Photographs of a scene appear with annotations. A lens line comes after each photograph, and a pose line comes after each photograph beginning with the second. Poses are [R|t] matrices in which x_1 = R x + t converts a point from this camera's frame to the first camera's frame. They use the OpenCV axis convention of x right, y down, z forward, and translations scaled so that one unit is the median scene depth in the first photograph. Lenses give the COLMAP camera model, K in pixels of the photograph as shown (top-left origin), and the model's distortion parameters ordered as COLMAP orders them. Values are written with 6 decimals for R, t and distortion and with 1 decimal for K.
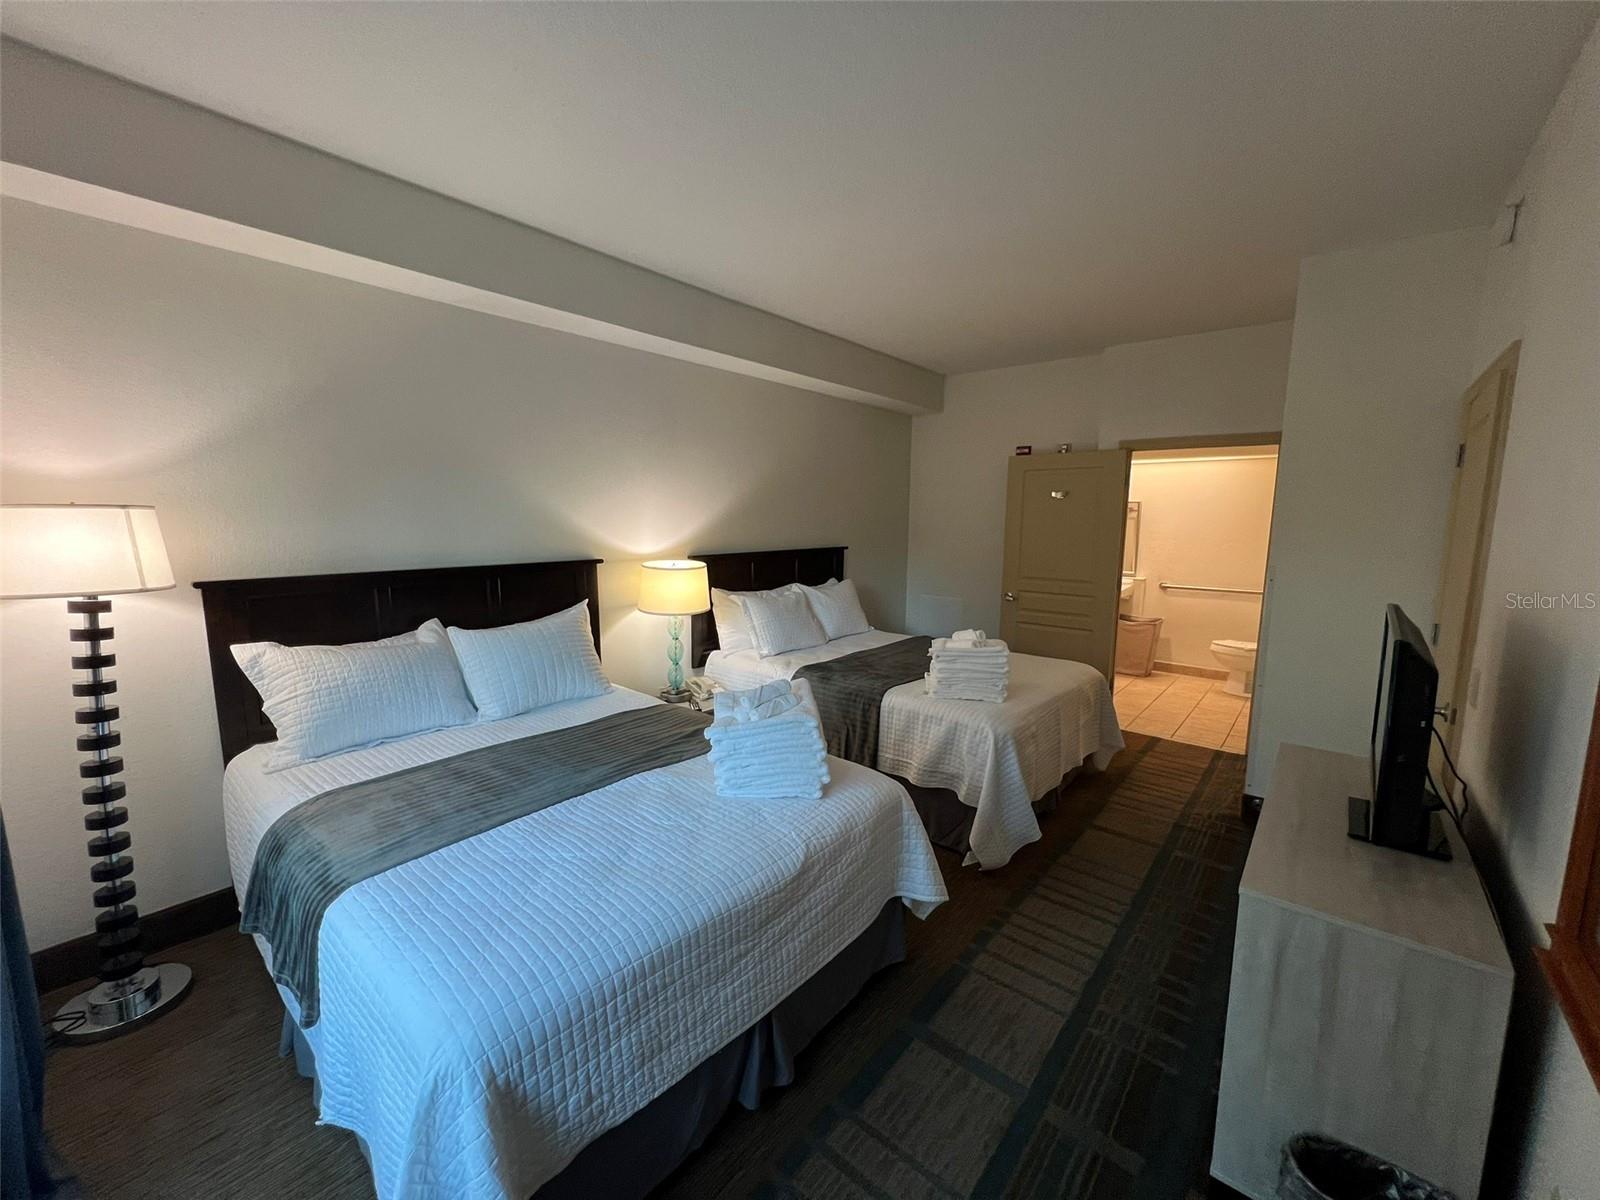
lens RADIAL K [[637.0, 0, 796.4], [0, 637.0, 603.1], [0, 0, 1]] dist [-0.008789, 0.000168]
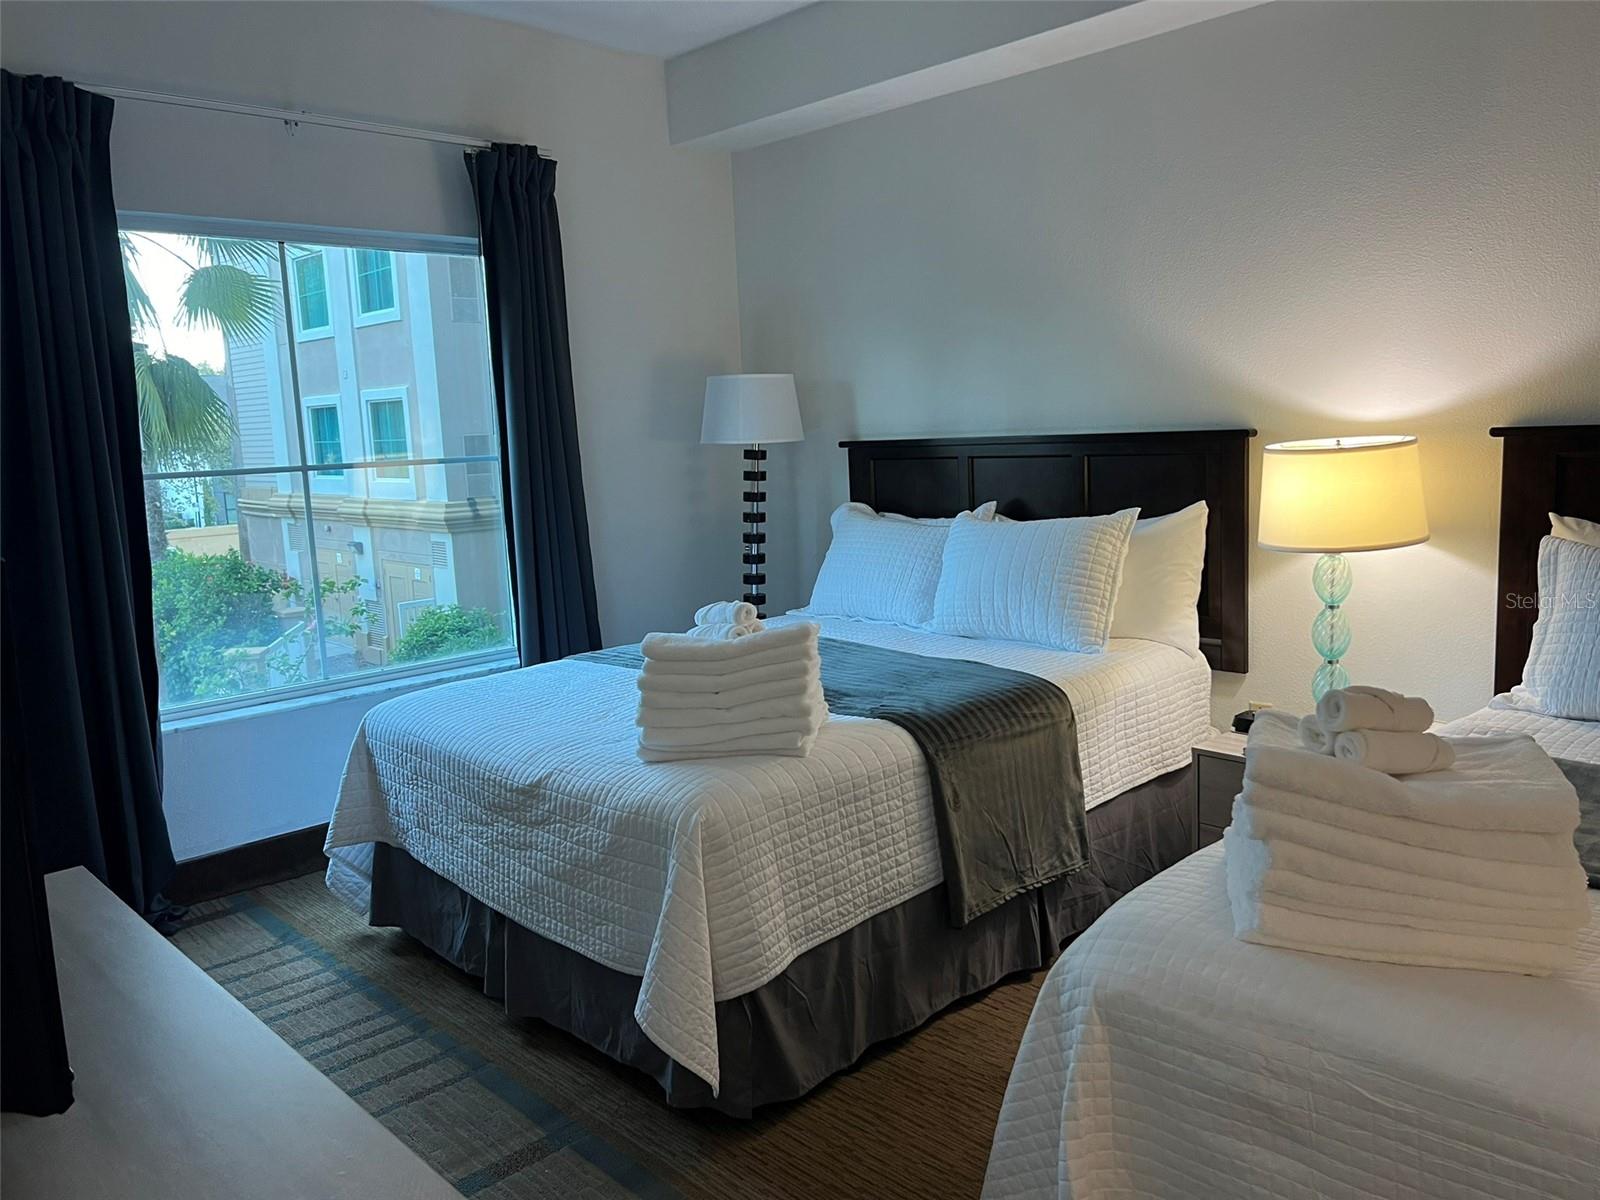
lens RADIAL K [[1210.3, 0, 800.0], [0, 1210.3, 600.0], [0, 0, 1]] dist [0.016369, -0.002356]
pose [[-0.102428, 0.144851, -0.984137, 1.479982], [-0.091152, 0.983812, 0.154290, -0.099737], [0.990555, 0.105509, -0.087567, 1.450620]]
